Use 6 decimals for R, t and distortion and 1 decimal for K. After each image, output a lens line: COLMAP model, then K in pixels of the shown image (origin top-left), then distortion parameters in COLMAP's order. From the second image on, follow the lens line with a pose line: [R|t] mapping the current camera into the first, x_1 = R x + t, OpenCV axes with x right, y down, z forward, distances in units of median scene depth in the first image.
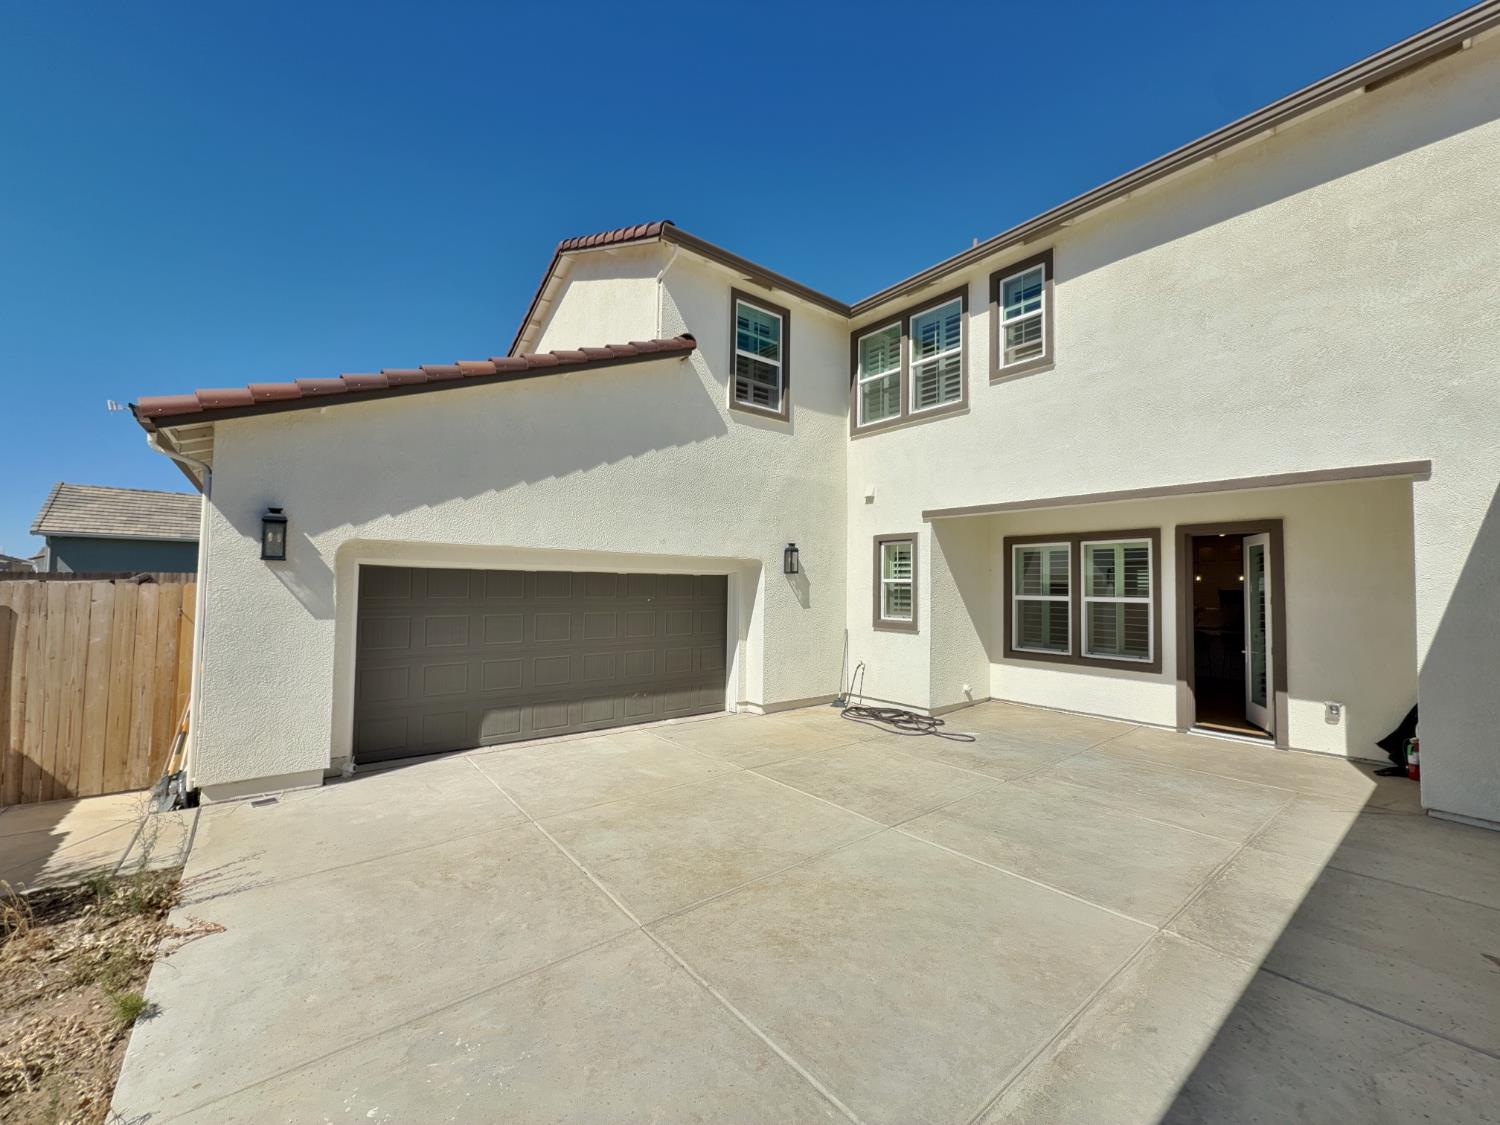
lens RADIAL K [[597.4, 0, 751.5], [0, 597.4, 565.0], [0, 0, 1]] dist [0.000370, 0.000020]
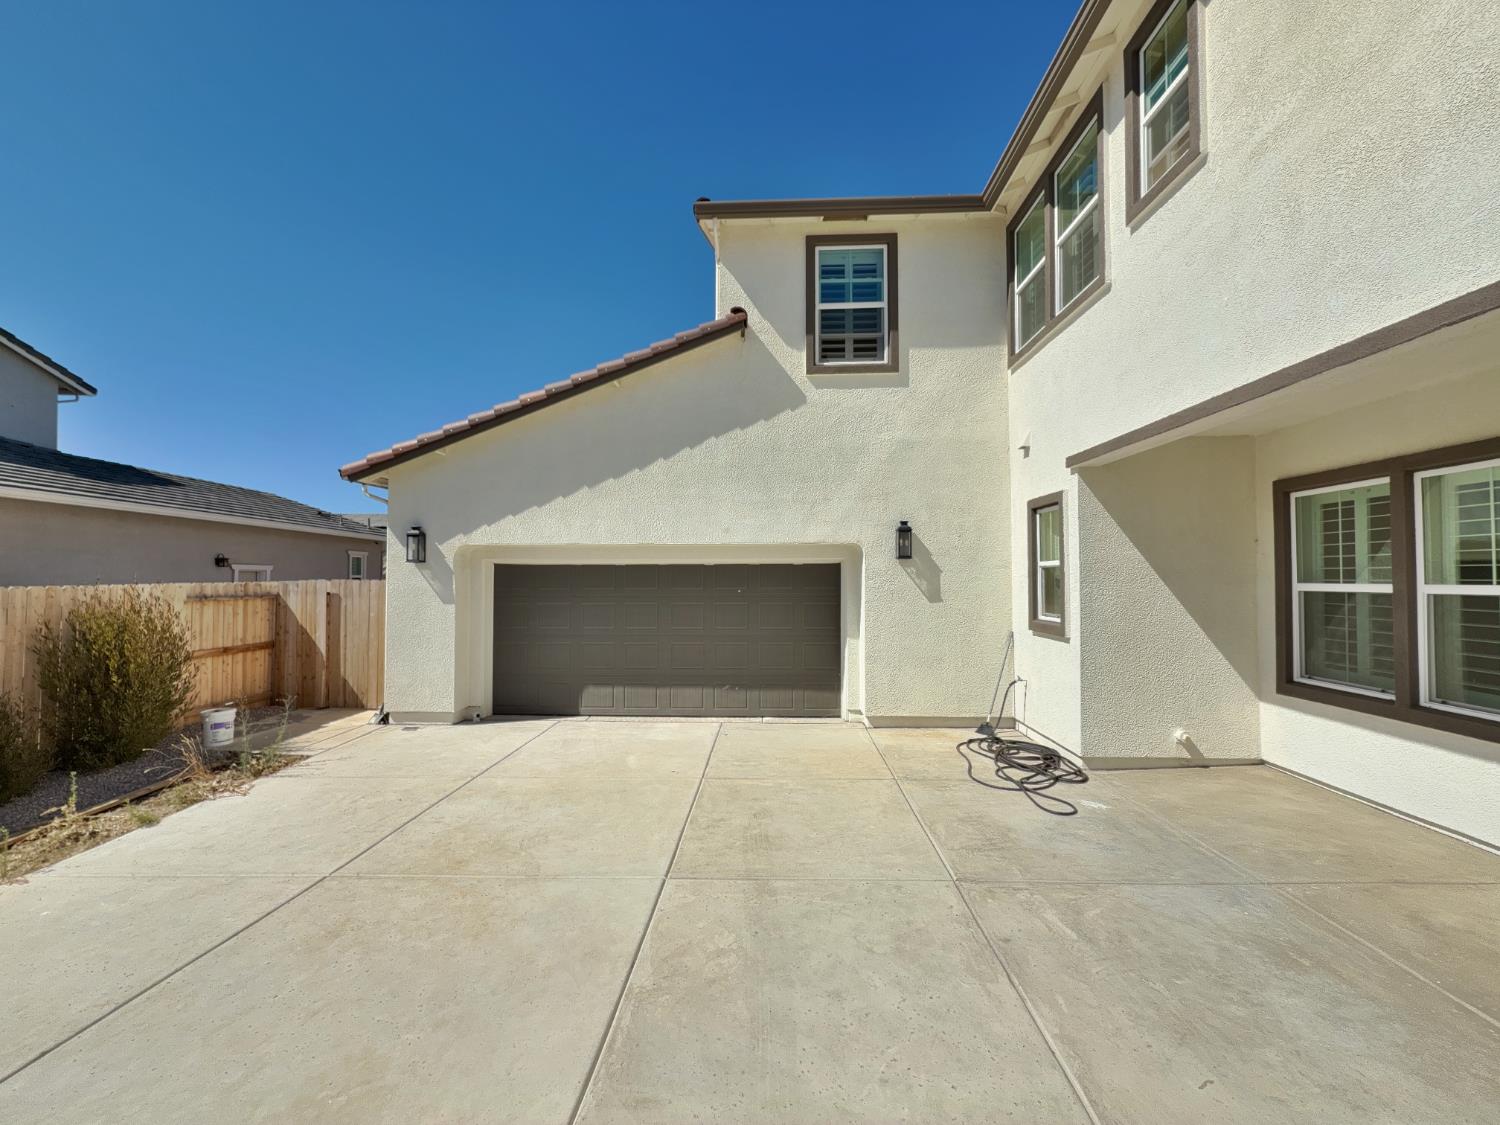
lens RADIAL K [[597.4, 0, 751.5], [0, 597.4, 565.0], [0, 0, 1]] dist [0.000370, 0.000020]
pose [[0.752546, -0.029109, -0.657896, 0.516526], [0.035434, 0.999365, -0.003685, 0.021568], [0.657586, -0.020539, 0.753099, 0.300177]]
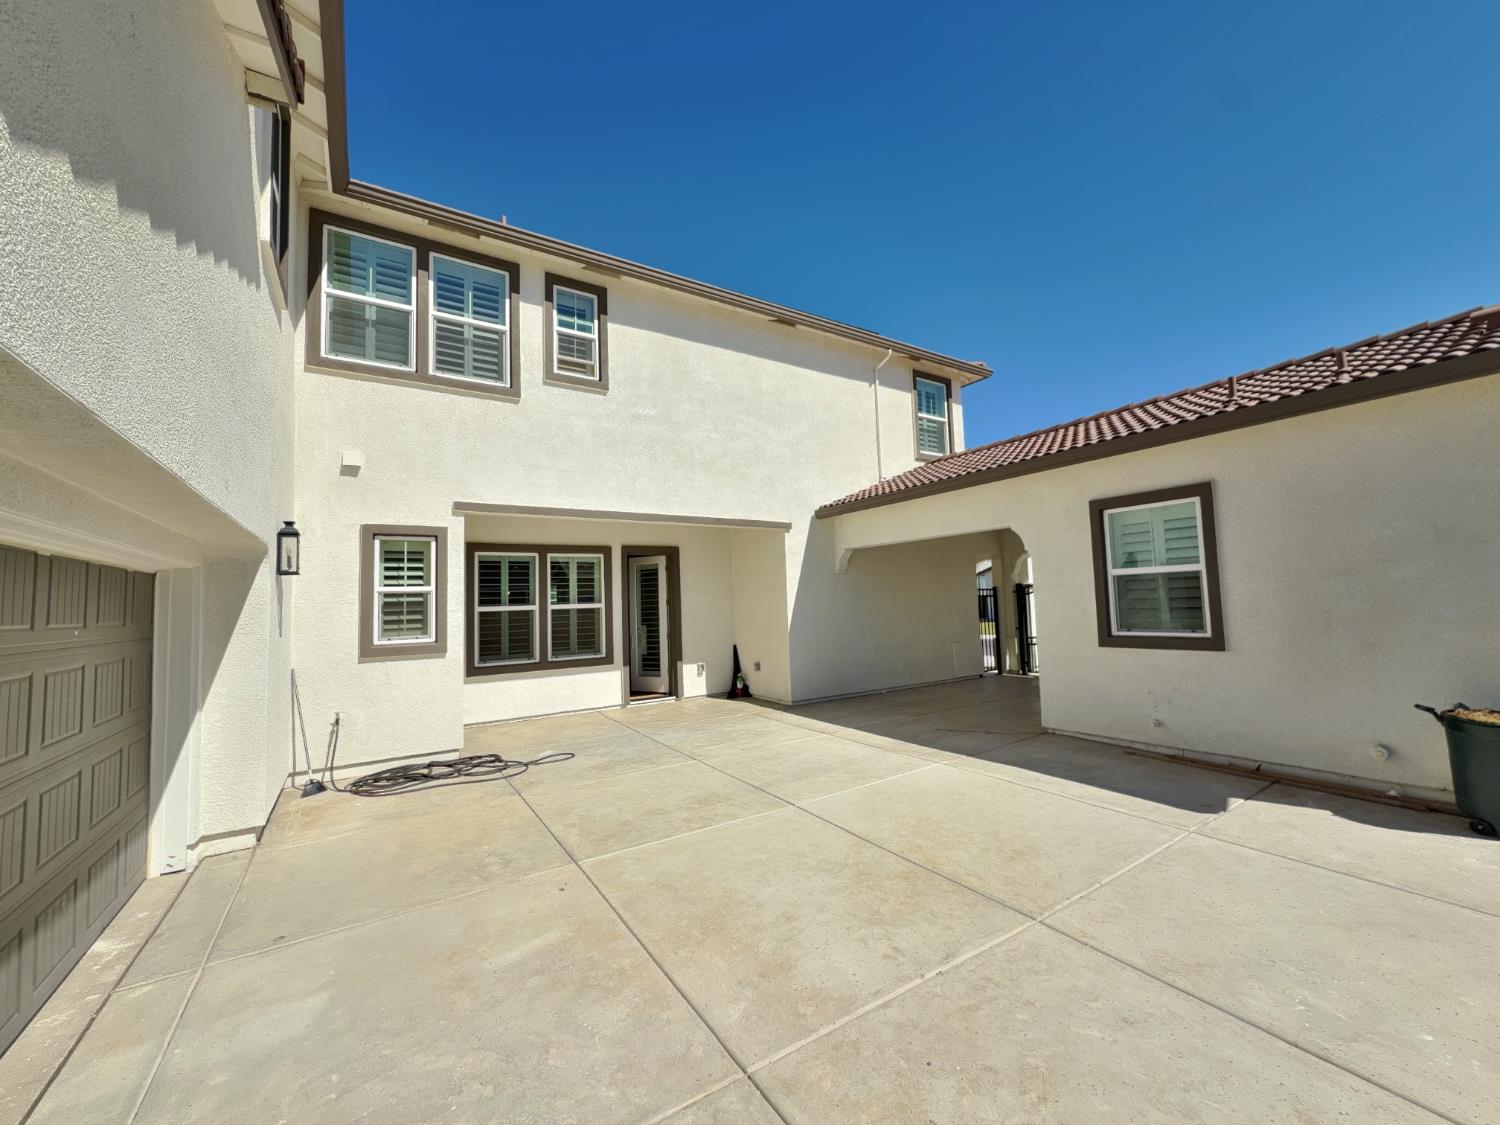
lens RADIAL K [[597.4, 0, 751.5], [0, 597.4, 565.0], [0, 0, 1]] dist [0.000370, 0.000020]
pose [[0.099762, 0.049037, 0.993802, -0.526864], [-0.001402, 0.998791, -0.049143, 0.037824], [-0.995010, 0.003509, 0.099710, 0.593352]]
